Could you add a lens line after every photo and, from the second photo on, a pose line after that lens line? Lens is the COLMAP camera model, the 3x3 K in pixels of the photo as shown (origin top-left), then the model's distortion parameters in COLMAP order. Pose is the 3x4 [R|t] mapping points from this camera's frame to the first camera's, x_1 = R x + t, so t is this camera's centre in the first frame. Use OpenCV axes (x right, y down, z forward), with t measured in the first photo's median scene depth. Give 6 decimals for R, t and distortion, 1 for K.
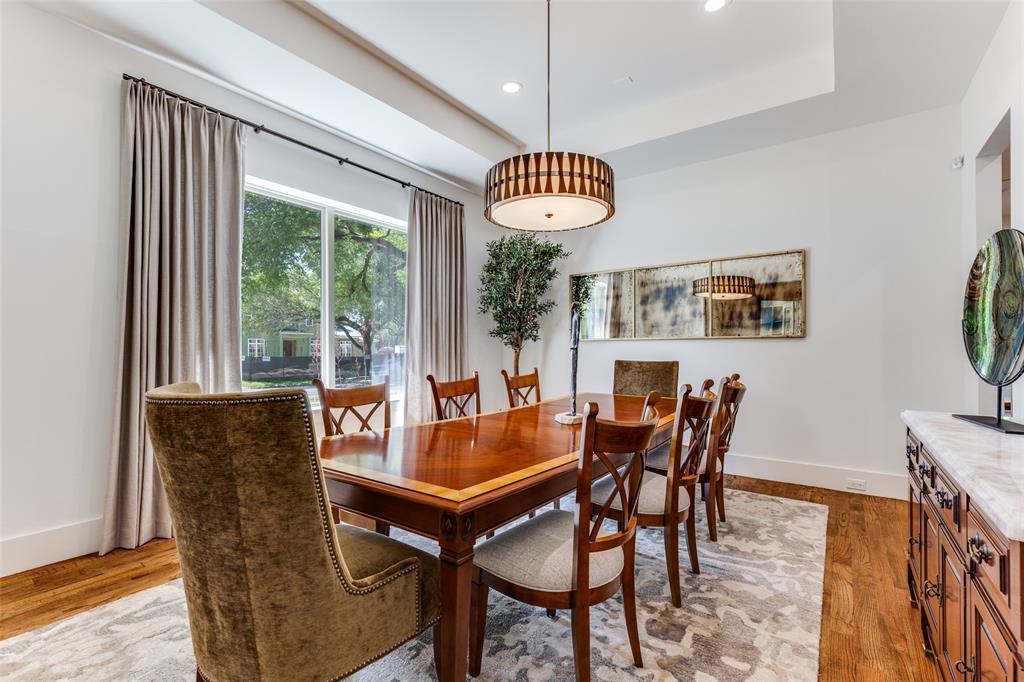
lens RADIAL K [[458.3, 0, 516.0], [0, 458.3, 338.7], [0, 0, 1]] dist [-0.000322, -0.000108]
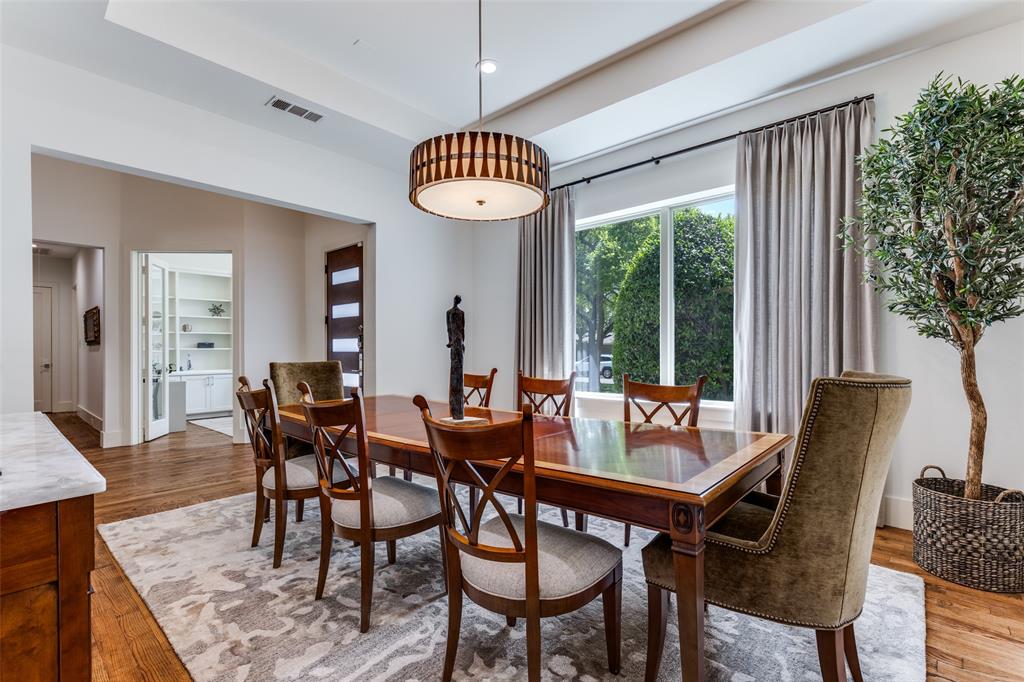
lens RADIAL K [[464.6, 0, 513.1], [0, 464.6, 353.2], [0, 0, 1]] dist [0.003320, 0.000108]
pose [[-0.110679, 0.009035, -0.993815, 0.990046], [0.026661, 0.999626, 0.006118, 0.030209], [0.993499, -0.025819, -0.110878, 1.159166]]
